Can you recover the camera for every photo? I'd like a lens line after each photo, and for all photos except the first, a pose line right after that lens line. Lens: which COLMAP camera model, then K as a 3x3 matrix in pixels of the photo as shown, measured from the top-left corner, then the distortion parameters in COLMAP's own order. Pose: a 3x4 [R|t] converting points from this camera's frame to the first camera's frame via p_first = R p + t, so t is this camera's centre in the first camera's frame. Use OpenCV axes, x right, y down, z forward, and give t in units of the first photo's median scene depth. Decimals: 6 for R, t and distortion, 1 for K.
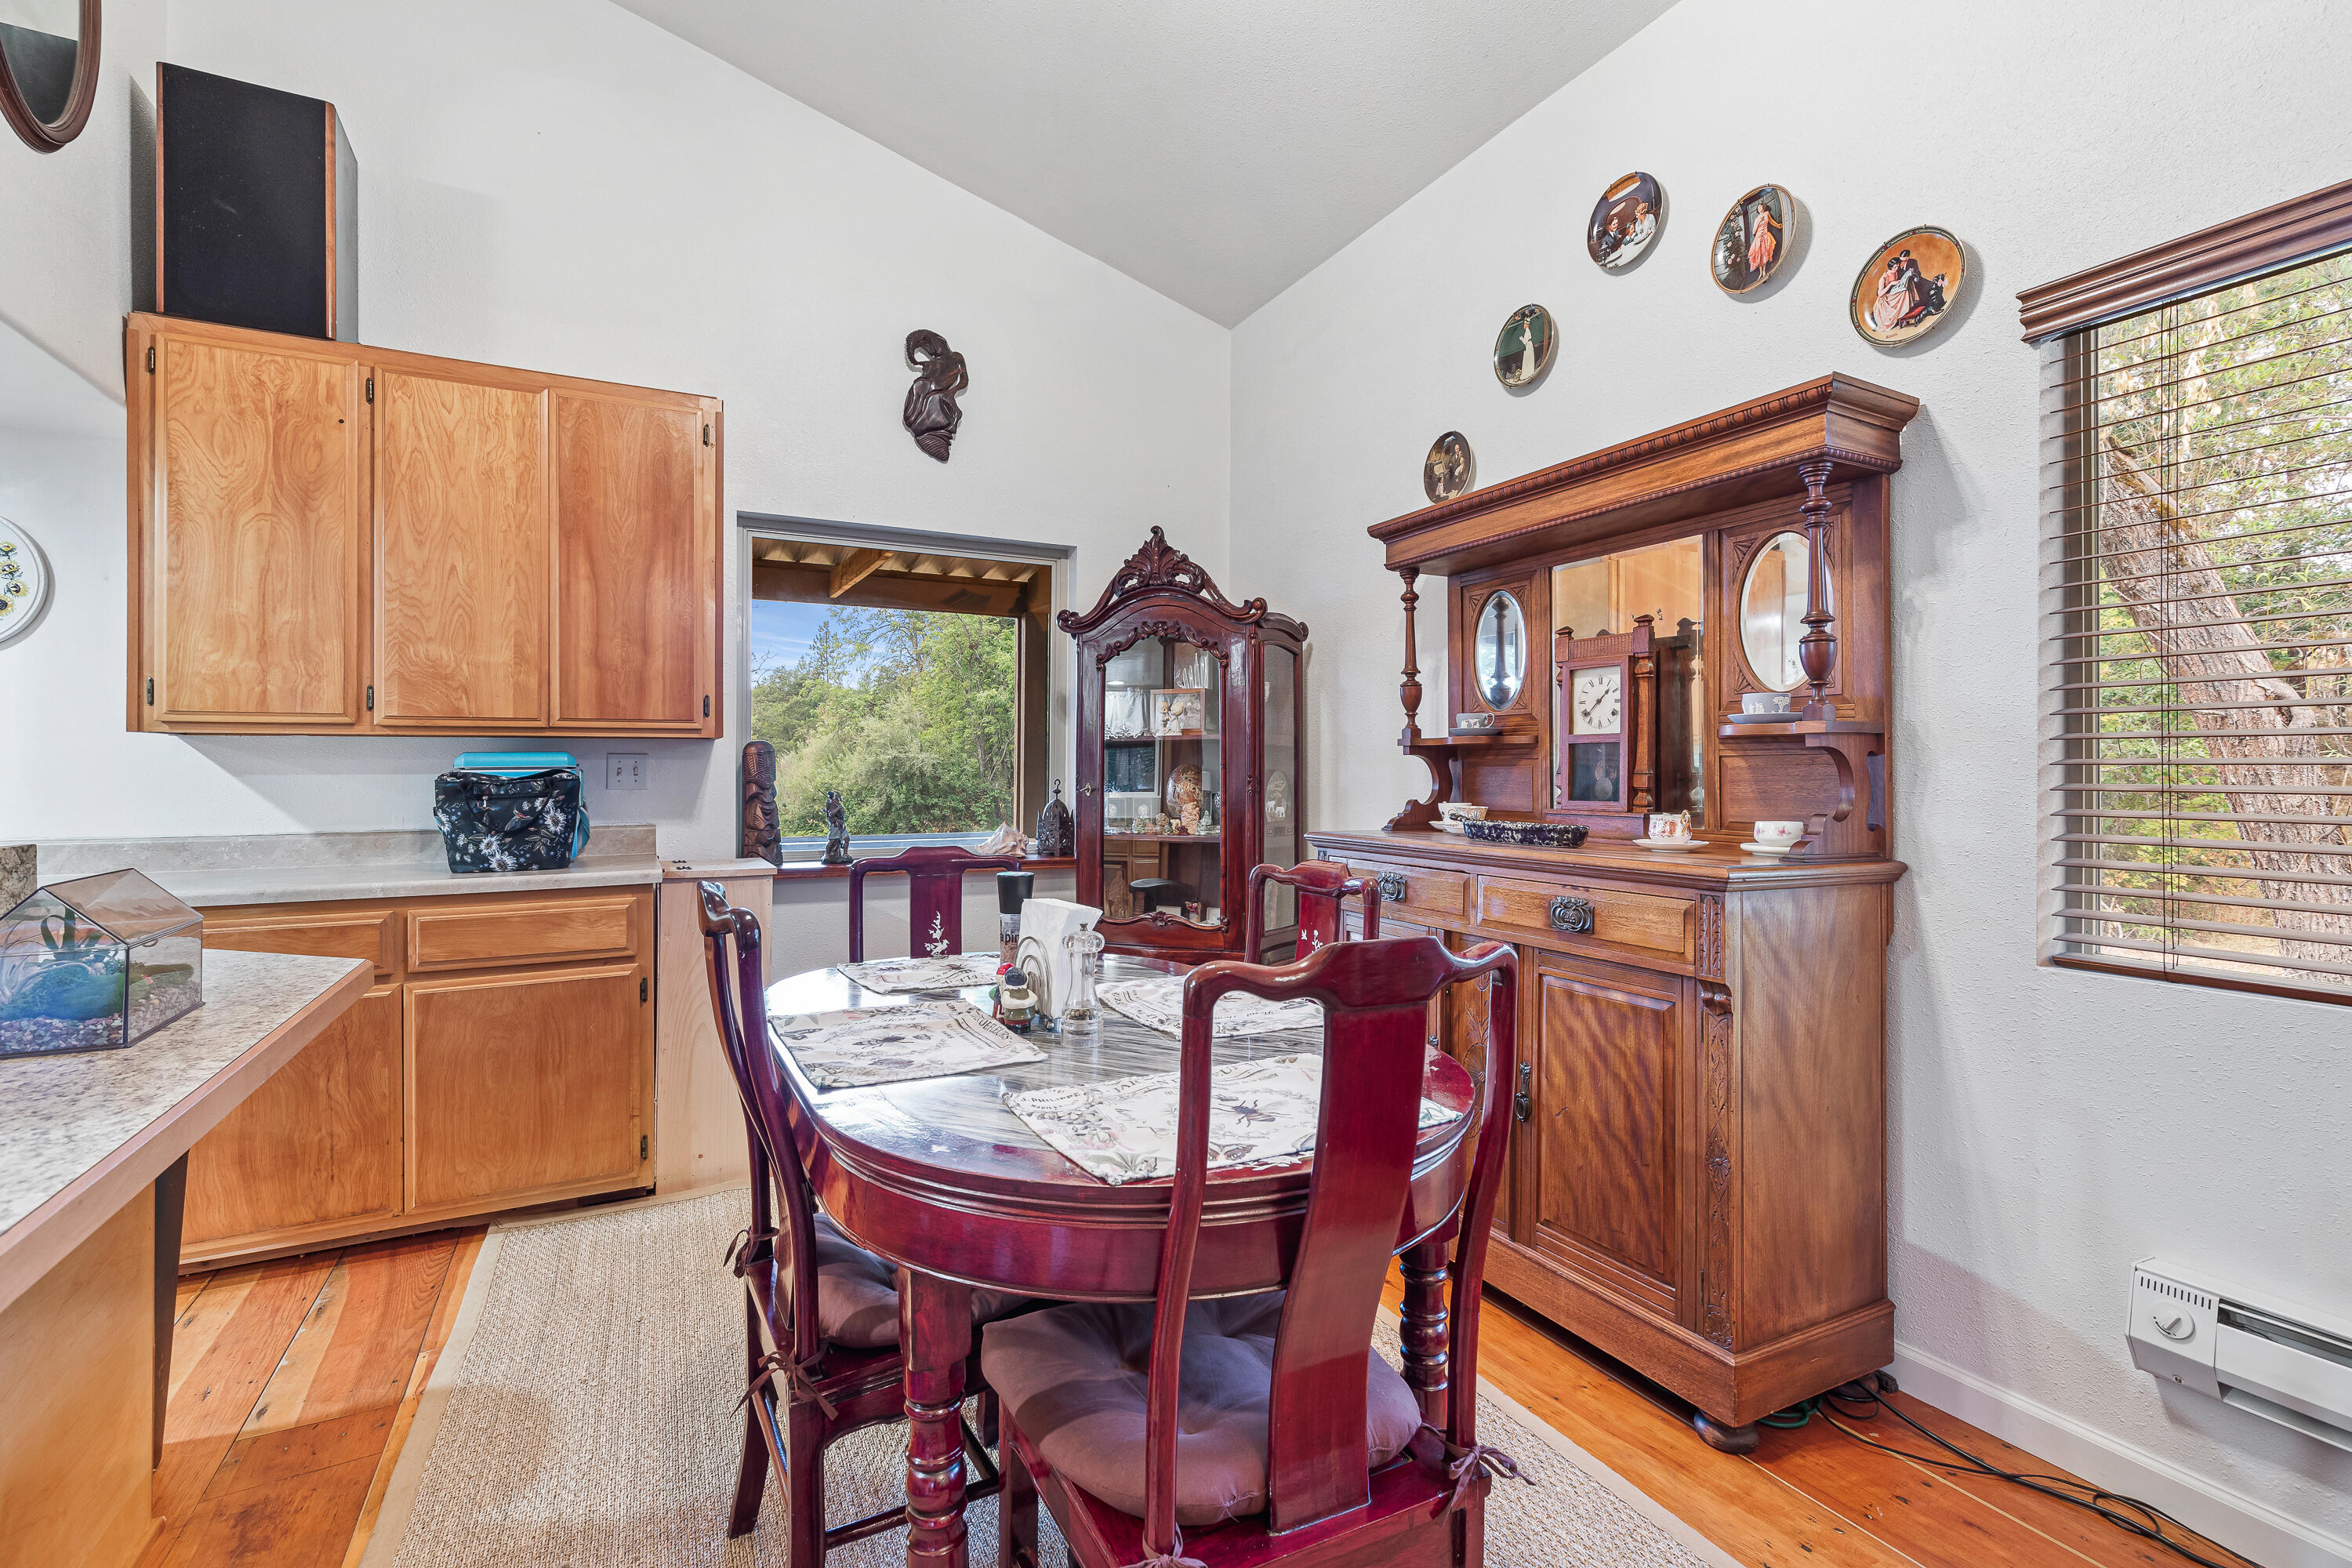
lens RADIAL K [[1083.7, 0, 1173.2], [0, 1083.7, 777.5], [0, 0, 1]] dist [0.005142, -0.001959]
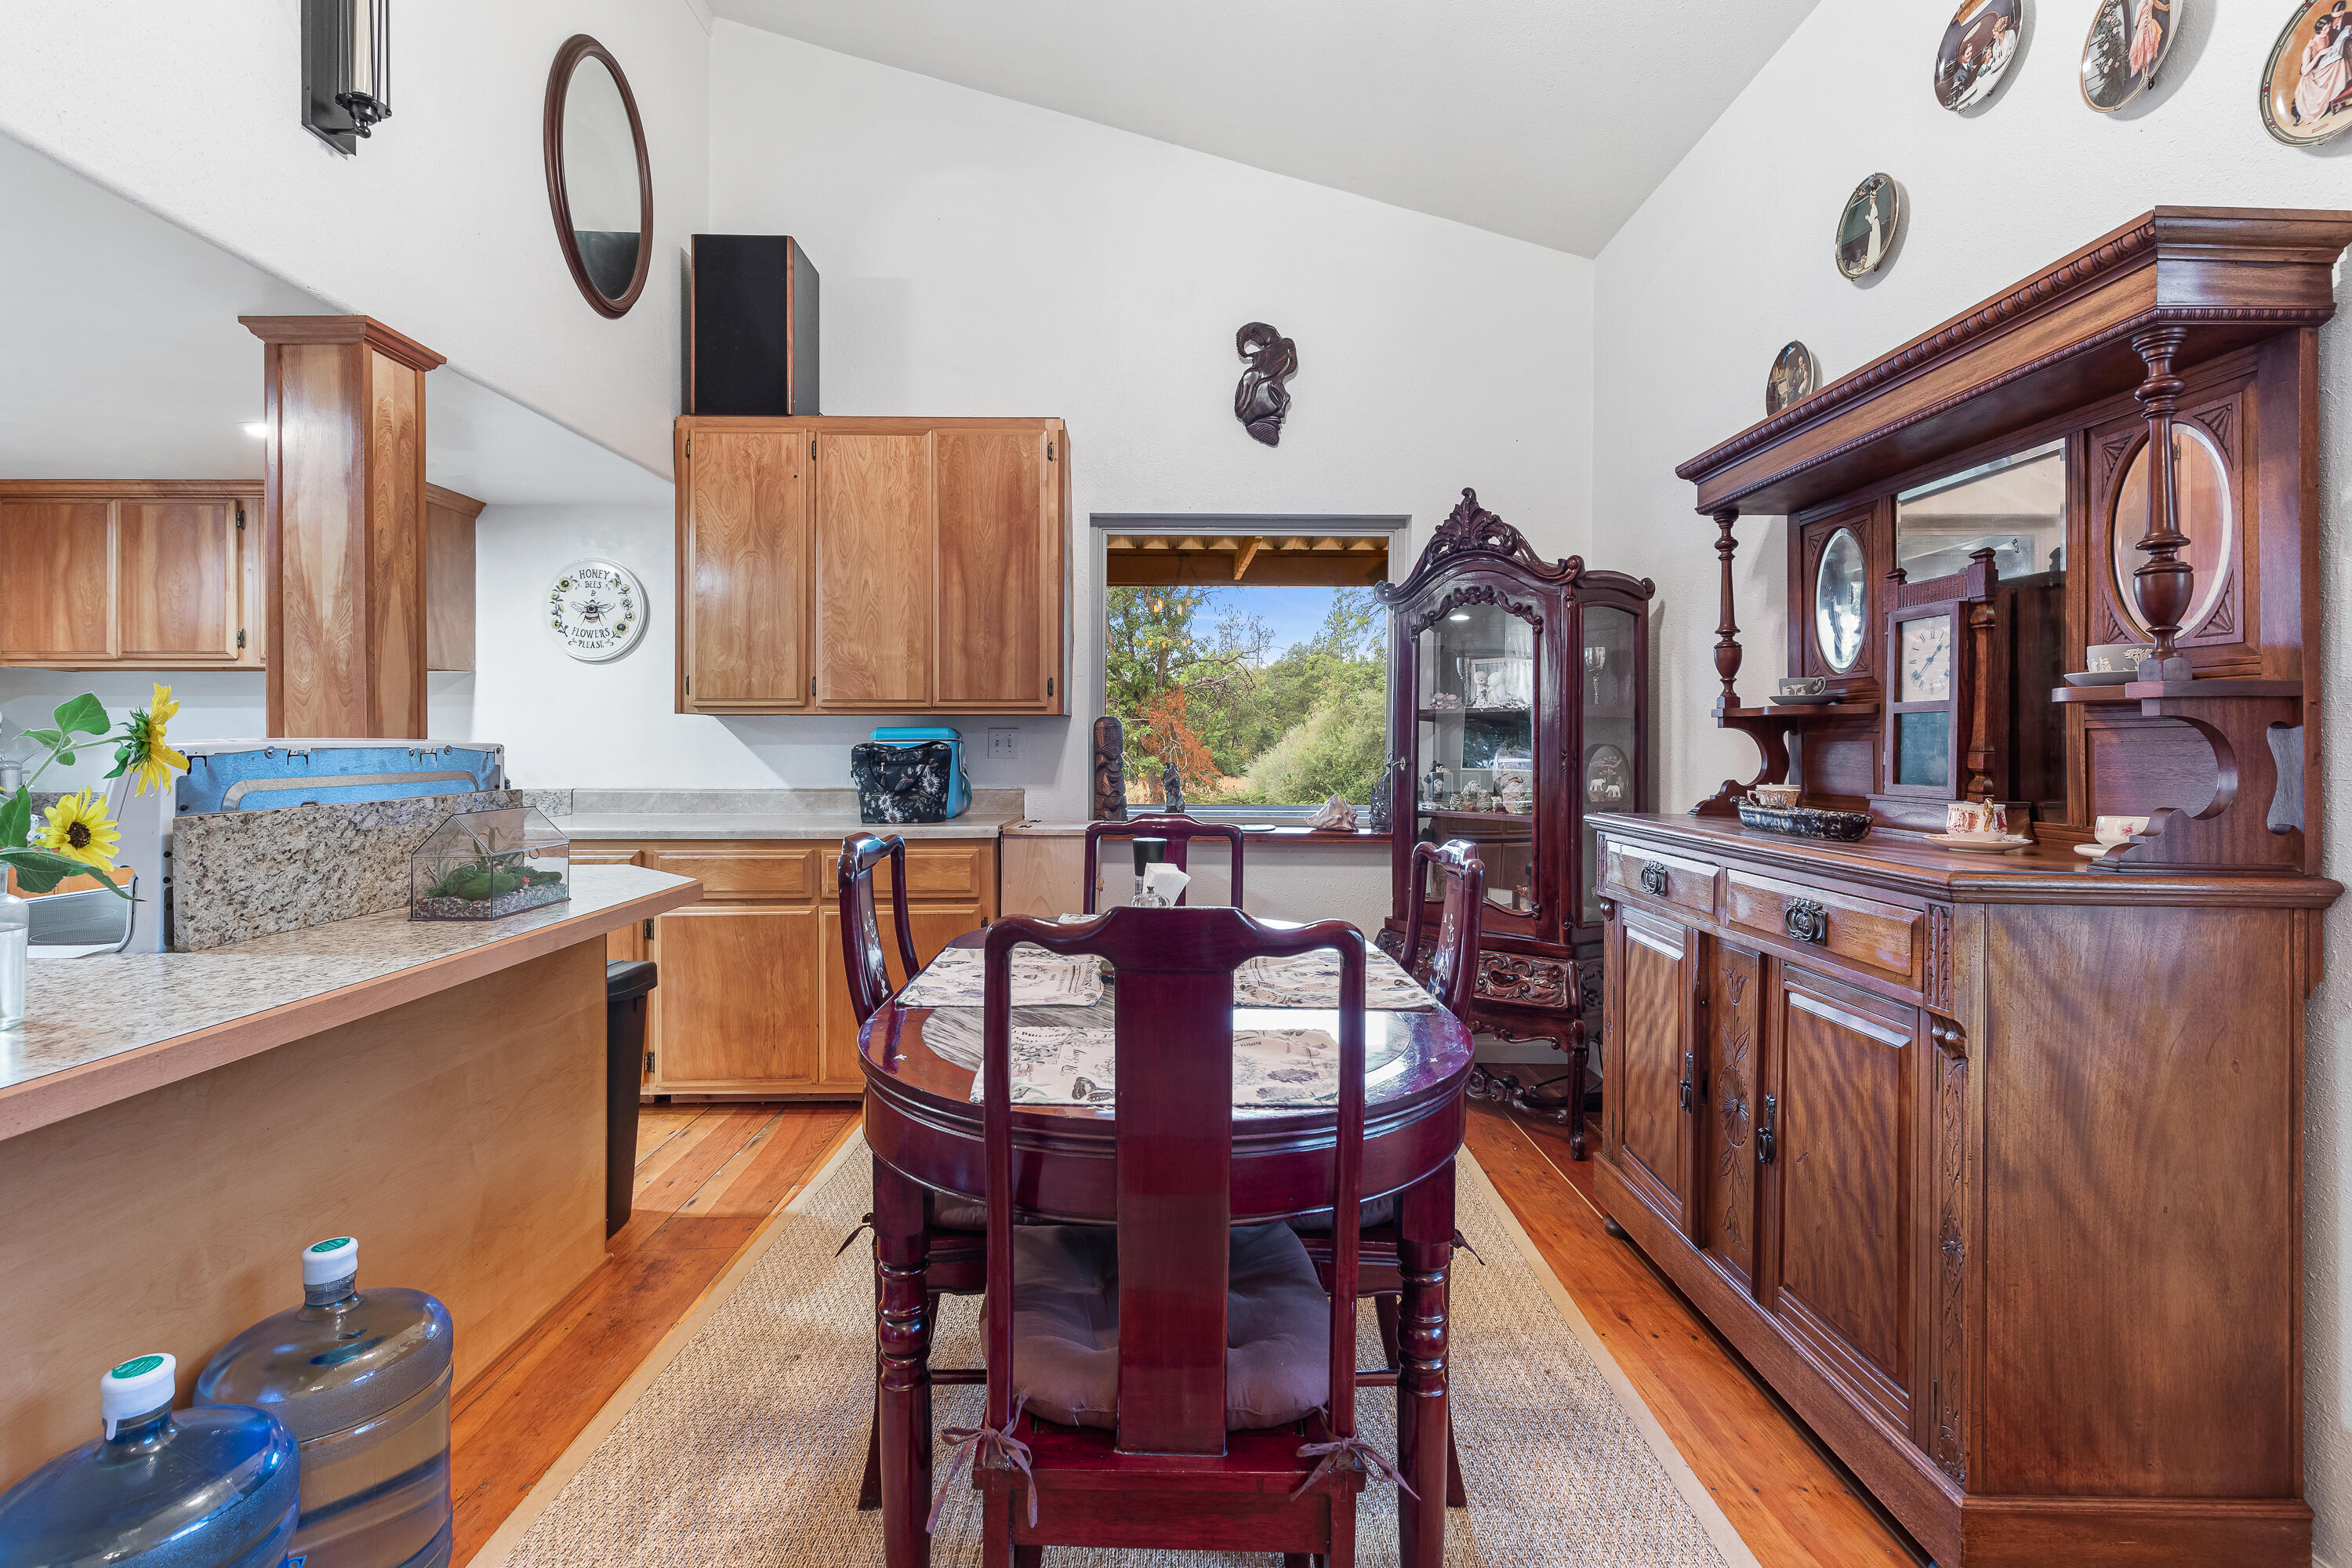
lens RADIAL K [[1083.7, 0, 1113.4], [0, 1083.7, 753.1], [0, 0, 1]] dist [0.005142, -0.001959]
pose [[0.886624, 0.008171, -0.462418, 0.206688], [-0.006801, 0.999966, 0.004631, -0.001430], [0.462440, -0.000961, 0.886650, 0.013358]]
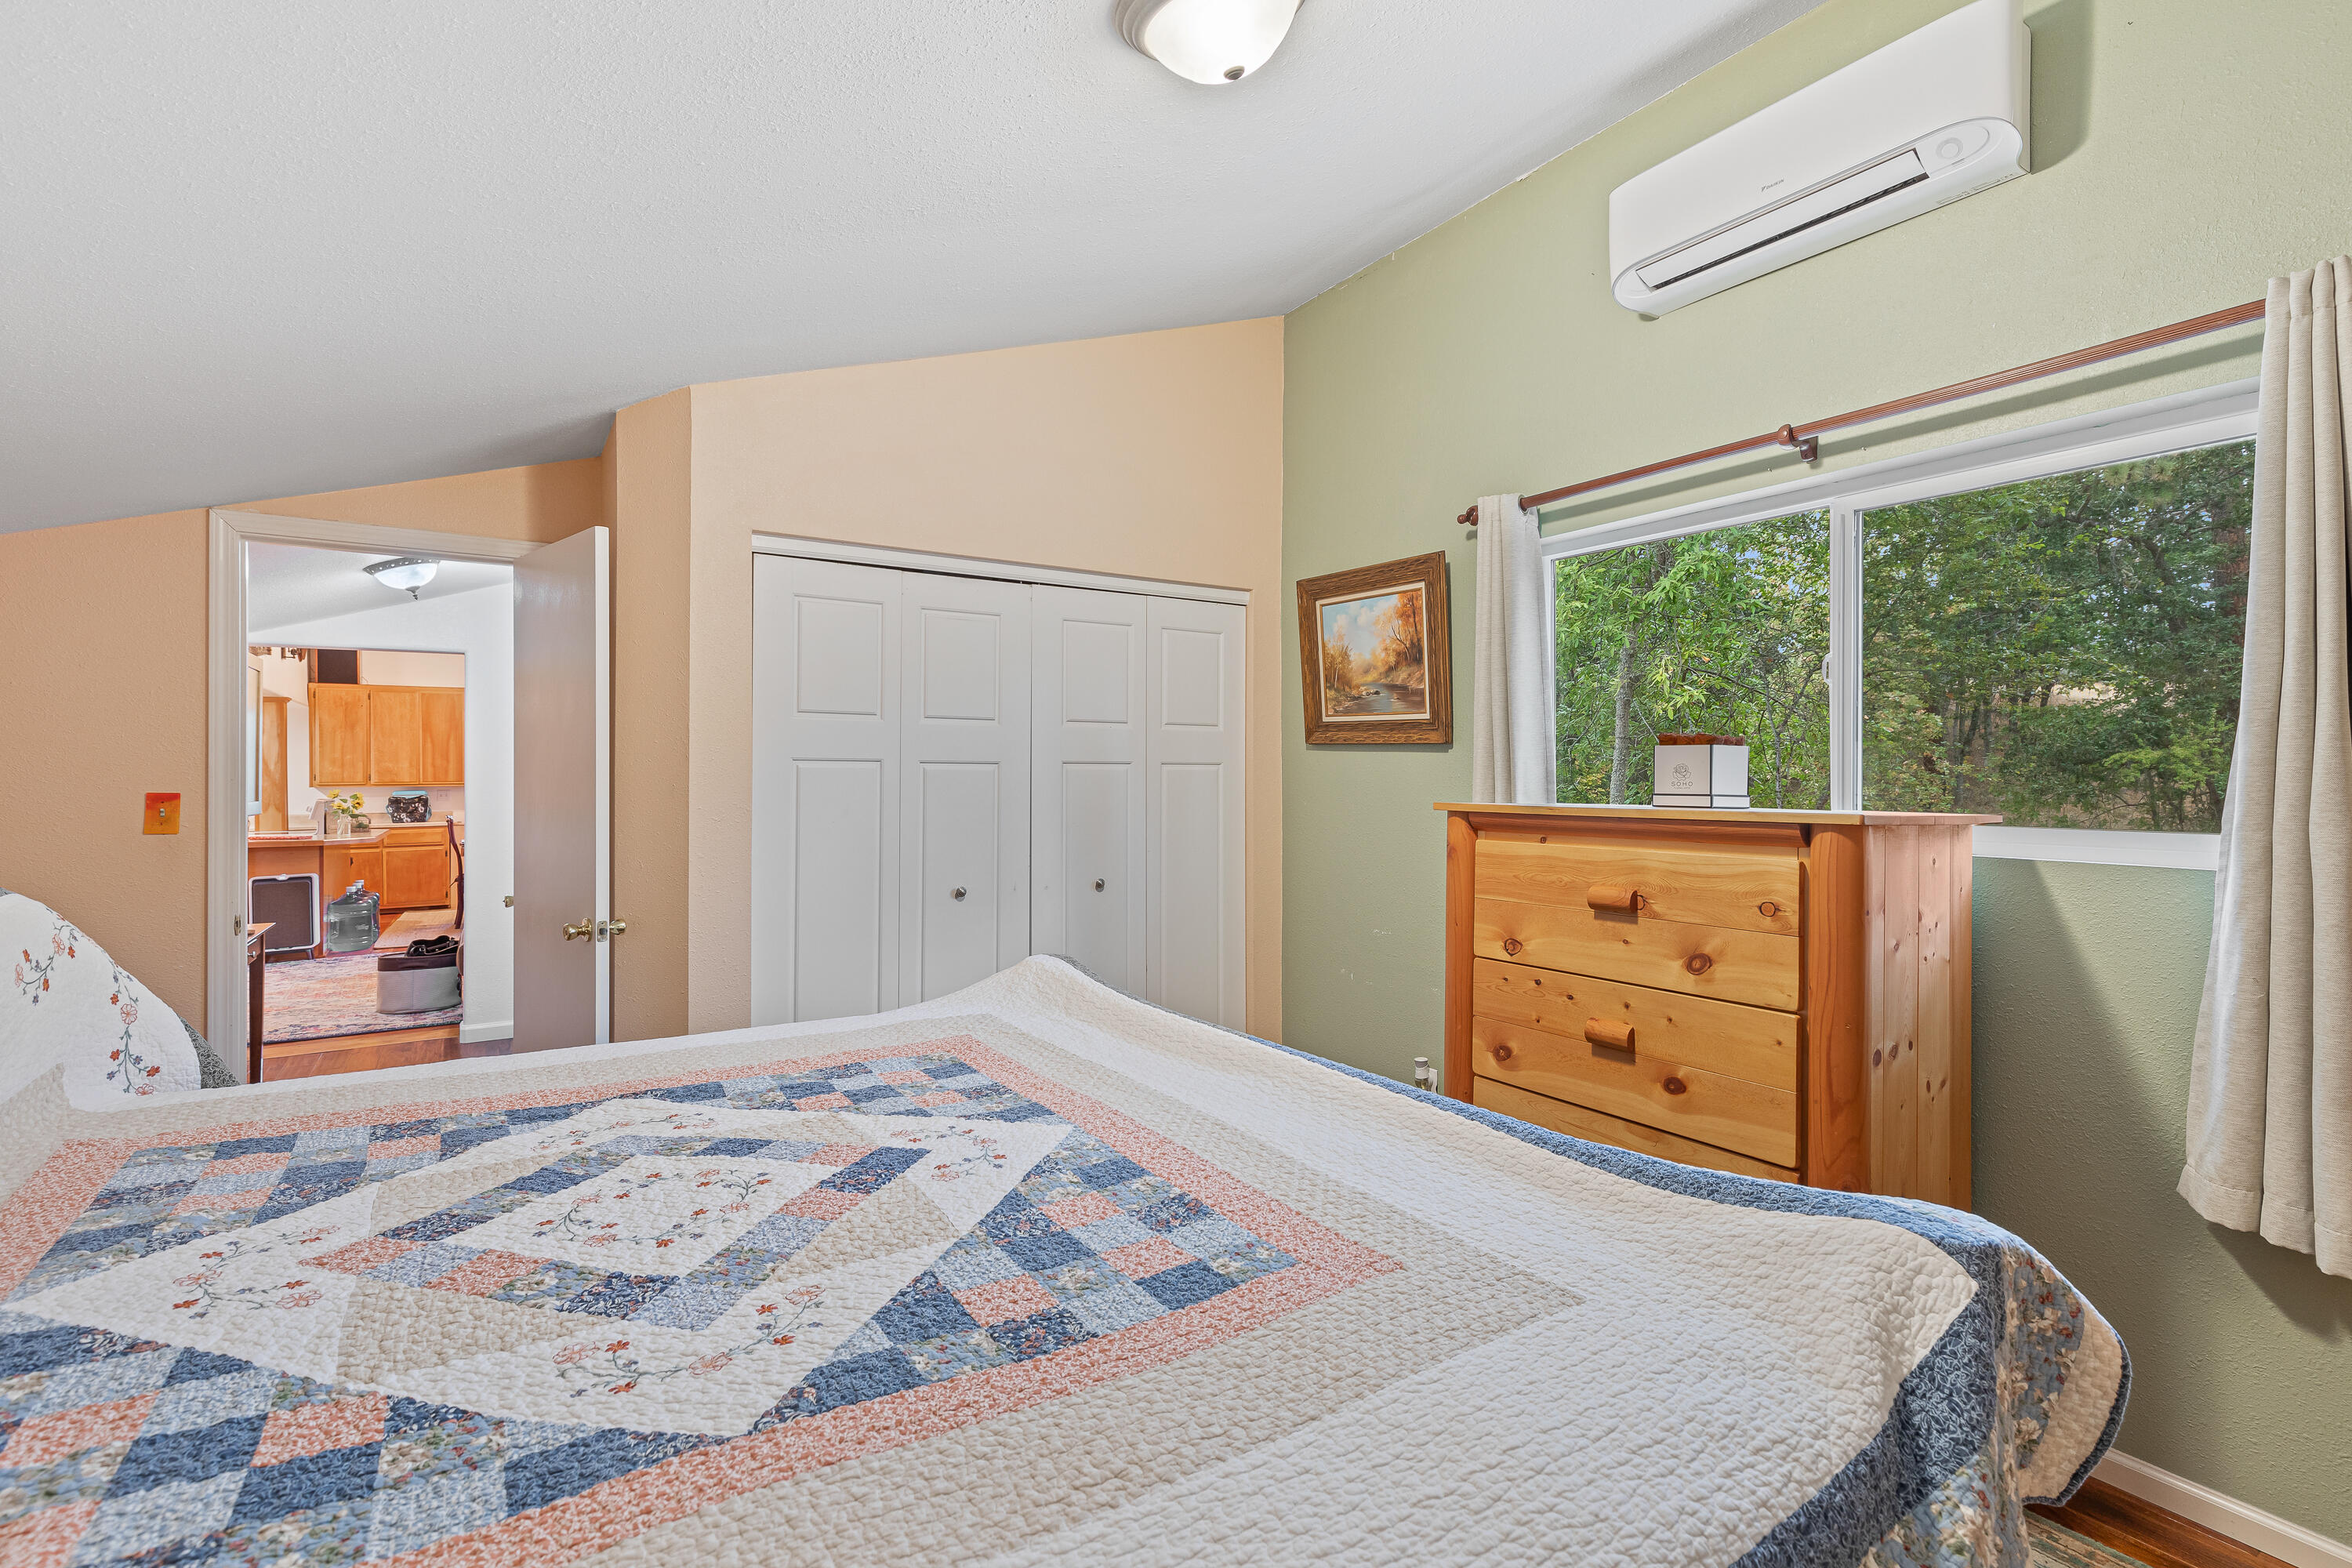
lens RADIAL K [[1083.7, 0, 1173.1], [0, 1083.7, 787.9], [0, 0, 1]] dist [0.005142, -0.001959]
pose [[0.995054, -0.005420, 0.099188, 1.916198], [0.005306, 0.999985, 0.001413, -0.029816], [-0.099194, -0.000879, 0.995068, -3.488223]]
